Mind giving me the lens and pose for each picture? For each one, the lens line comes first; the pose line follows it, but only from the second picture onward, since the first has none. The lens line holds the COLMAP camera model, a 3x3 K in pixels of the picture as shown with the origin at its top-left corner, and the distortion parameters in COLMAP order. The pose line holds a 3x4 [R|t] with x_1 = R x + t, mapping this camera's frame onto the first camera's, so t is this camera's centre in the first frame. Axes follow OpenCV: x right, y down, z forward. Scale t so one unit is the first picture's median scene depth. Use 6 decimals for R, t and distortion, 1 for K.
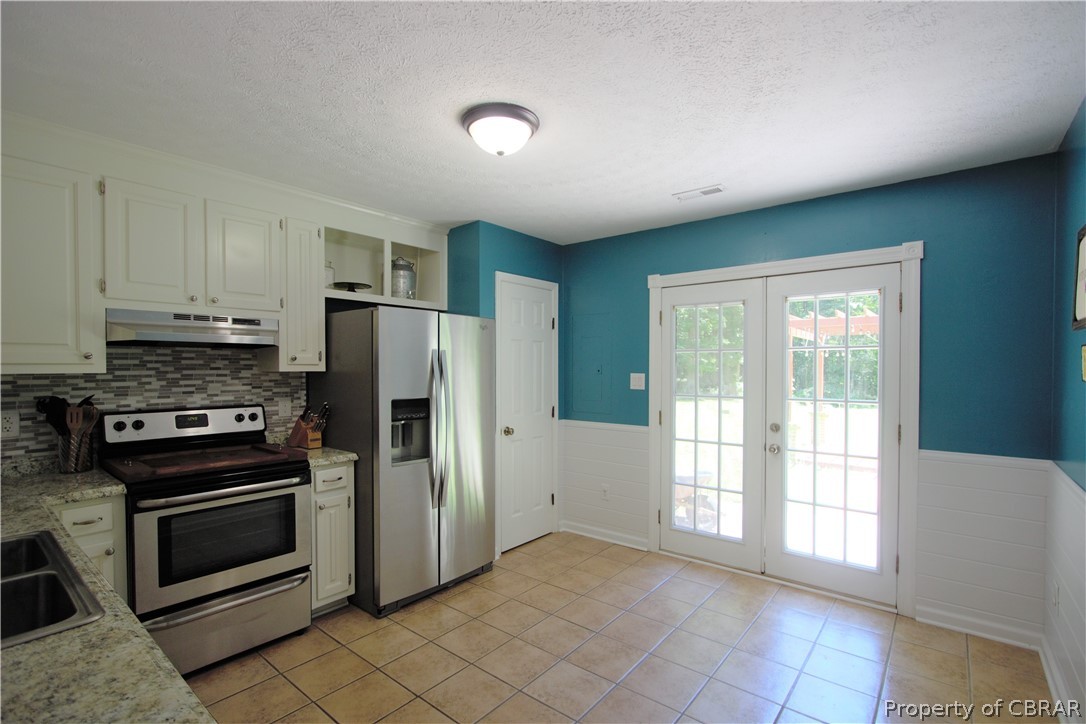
lens RADIAL K [[501.8, 0, 542.5], [0, 501.8, 363.2], [0, 0, 1]] dist [-0.003941, -0.000708]
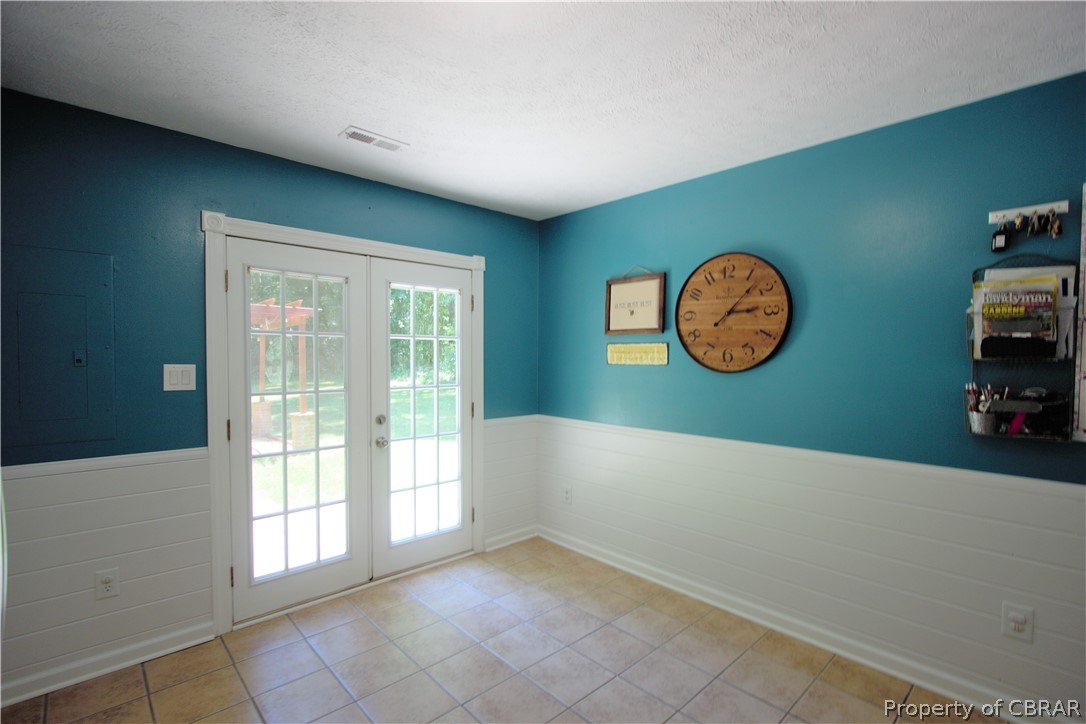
lens RADIAL K [[501.8, 0, 542.5], [0, 501.8, 369.9], [0, 0, 1]] dist [-0.003941, -0.000708]
pose [[0.138412, -0.019056, 0.990191, -0.416974], [-0.004874, 0.999790, 0.019922, 0.015138], [-0.990363, -0.007583, 0.138290, 0.562509]]
